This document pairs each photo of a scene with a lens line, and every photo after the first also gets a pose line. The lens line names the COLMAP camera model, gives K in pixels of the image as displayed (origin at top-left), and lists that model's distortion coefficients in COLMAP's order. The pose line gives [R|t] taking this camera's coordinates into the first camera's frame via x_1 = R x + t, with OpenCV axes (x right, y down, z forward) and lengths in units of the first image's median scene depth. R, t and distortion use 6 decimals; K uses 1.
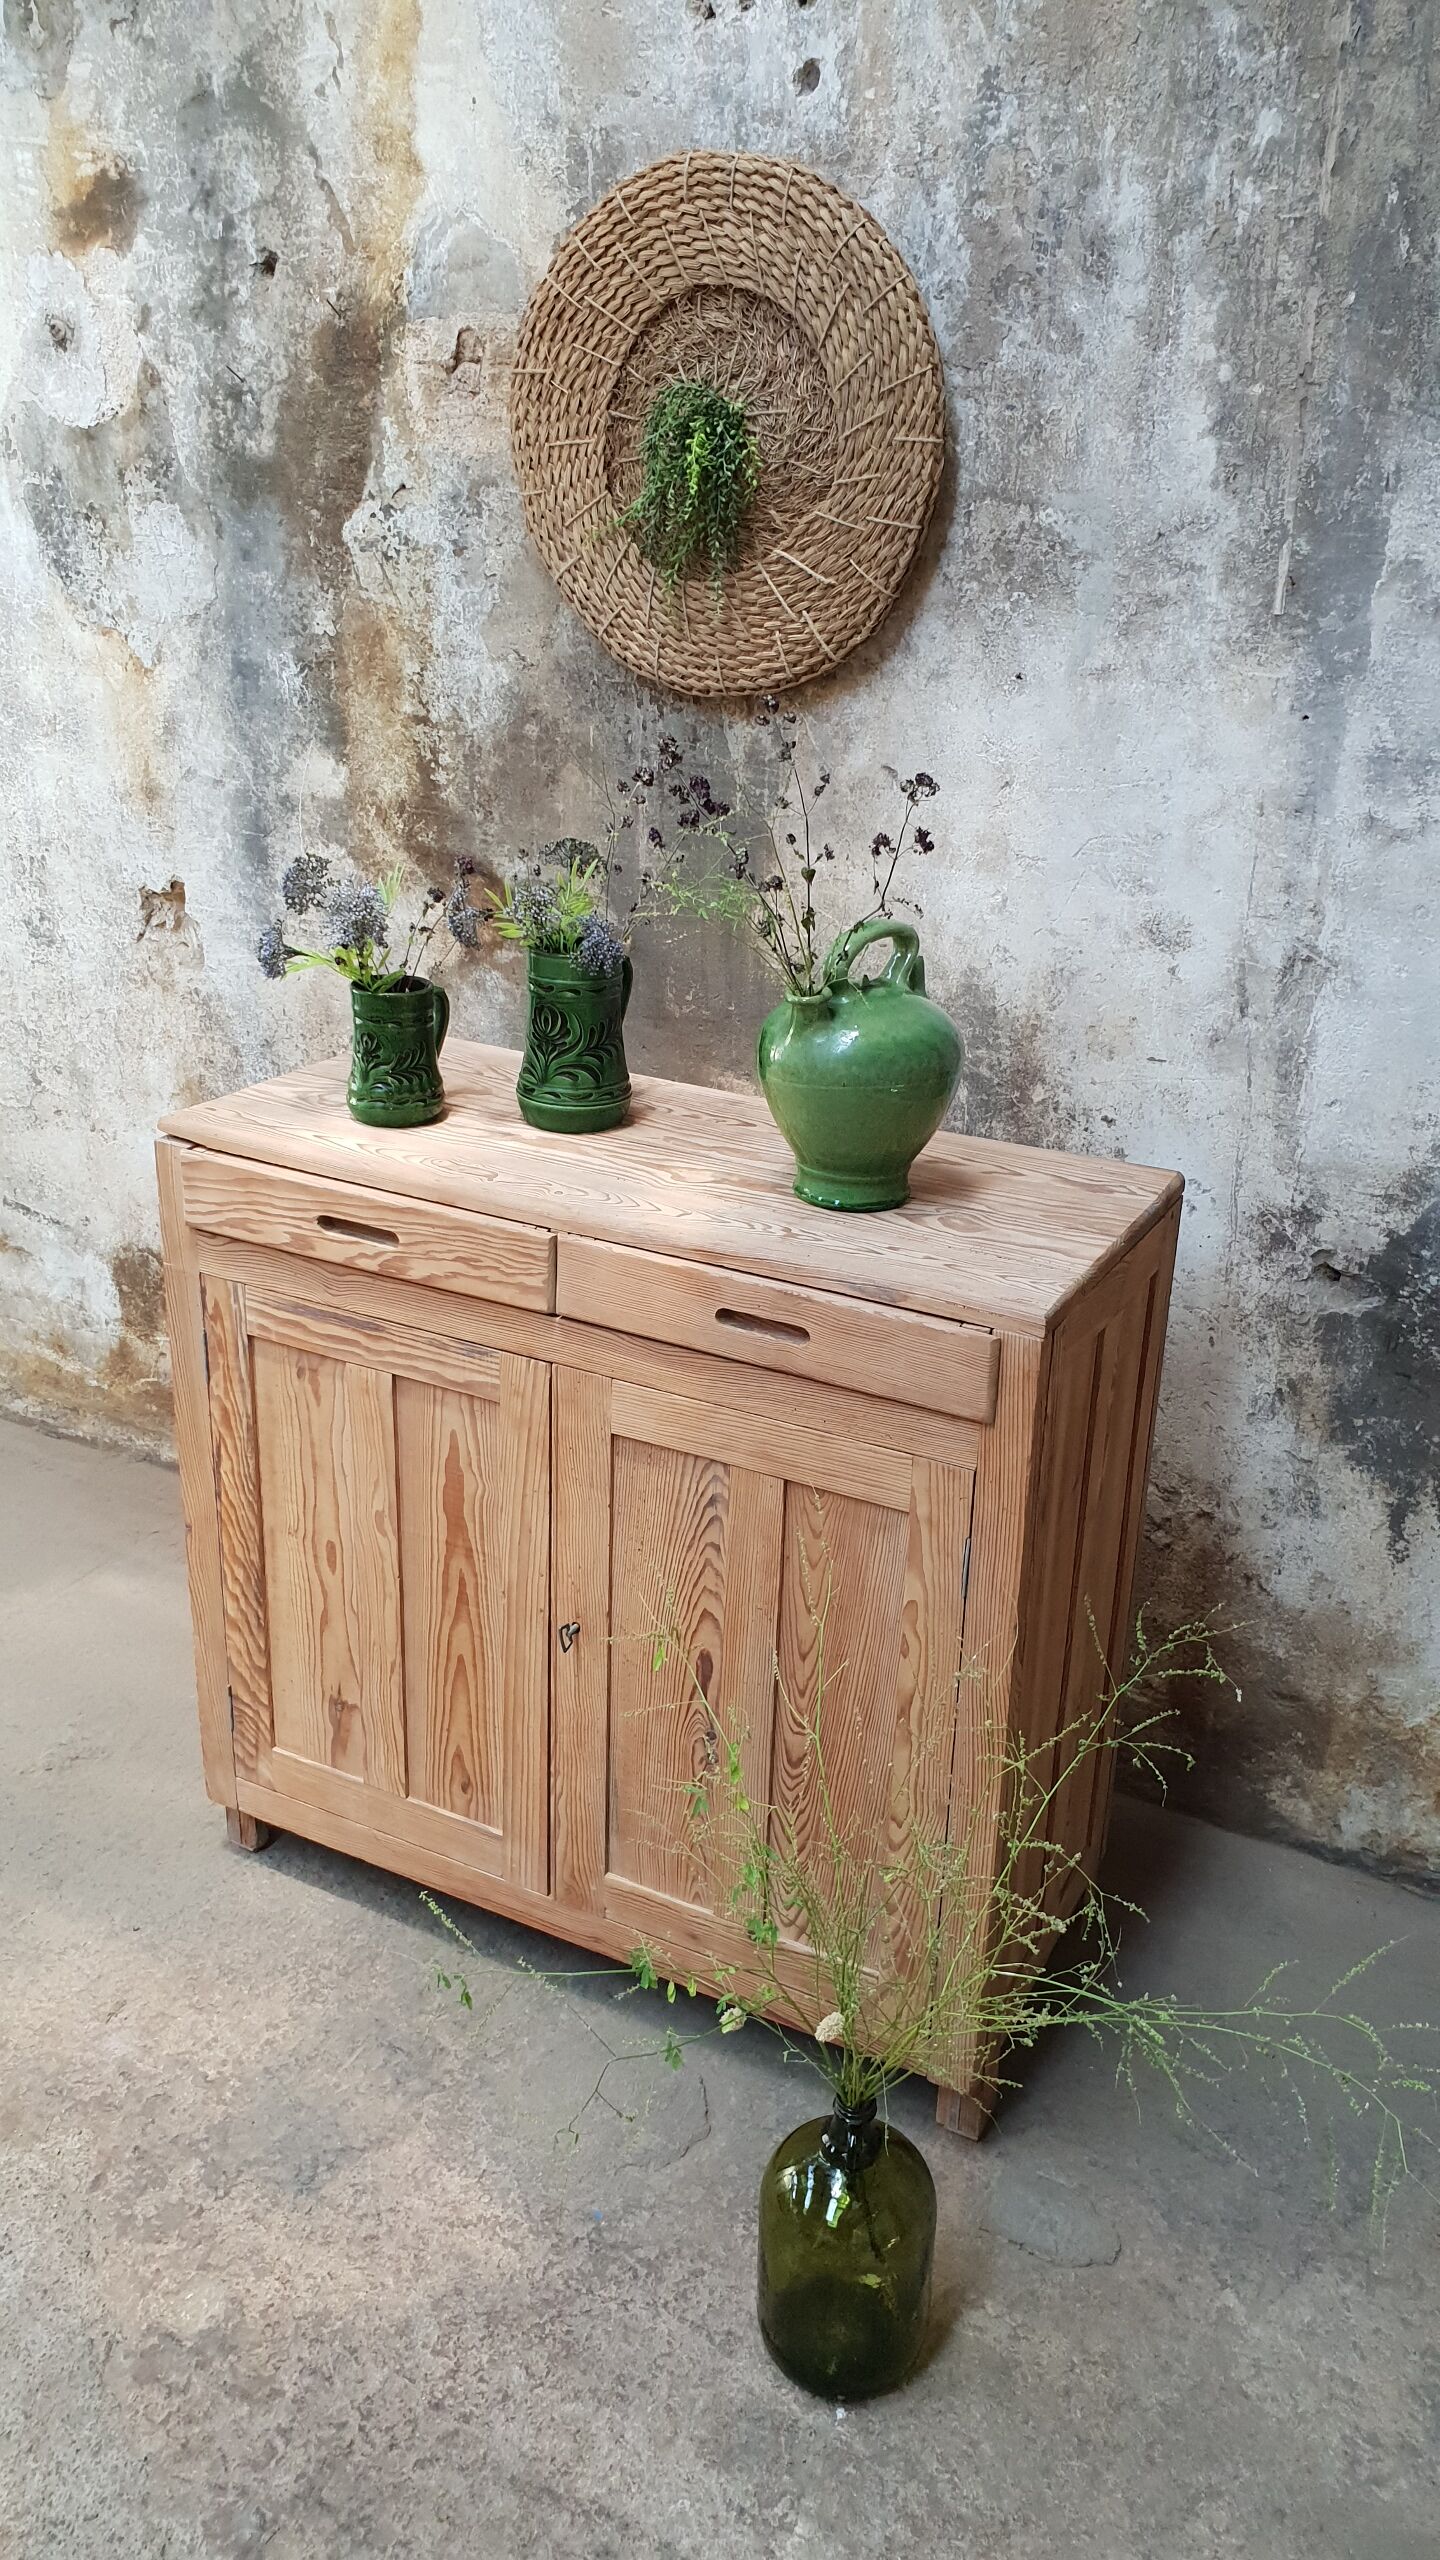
lens RADIAL K [[2015.2, 0, 760.4], [0, 2015.2, 1269.7], [0, 0, 1]] dist [0.003527, 0.023640]
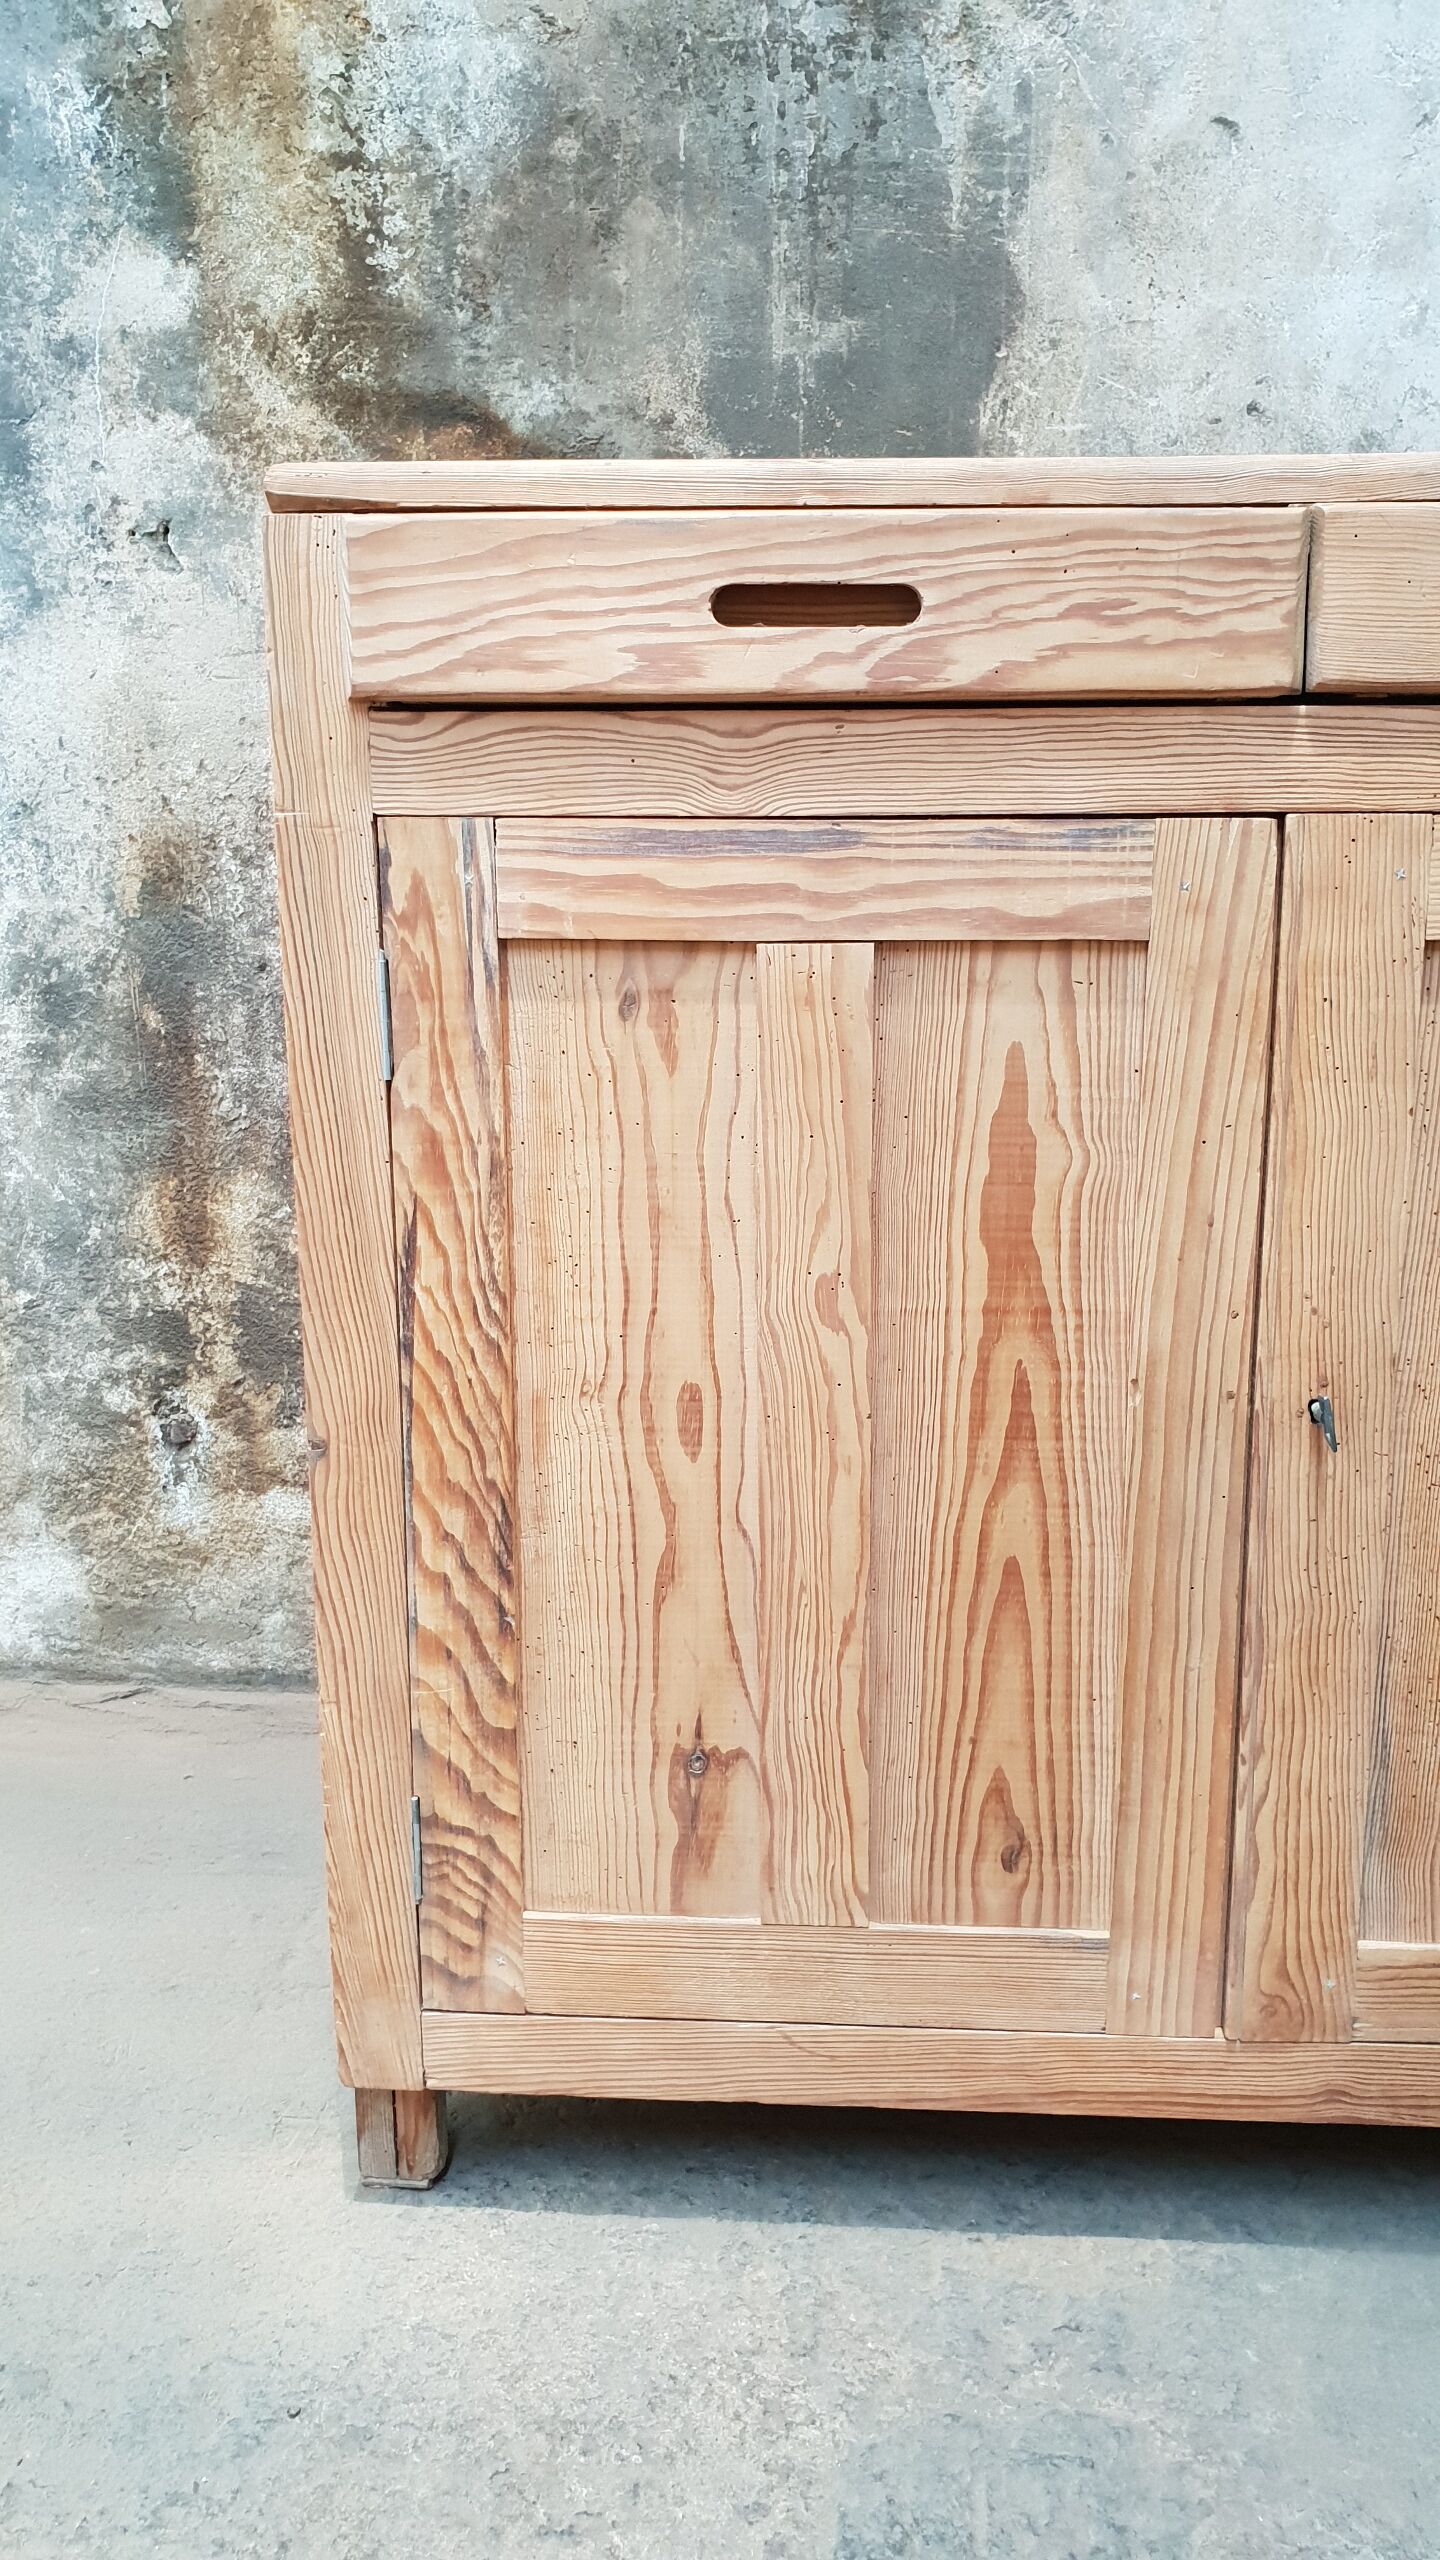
lens RADIAL K [[2024.0, 0, 753.8], [0, 2024.0, 1279.1], [0, 0, 1]] dist [-0.019381, 0.053471]
pose [[0.919525, -0.119486, 0.374429, -0.384167], [0.182317, 0.973644, -0.137031, 0.182857], [-0.348187, 0.194268, 0.917075, 0.568265]]
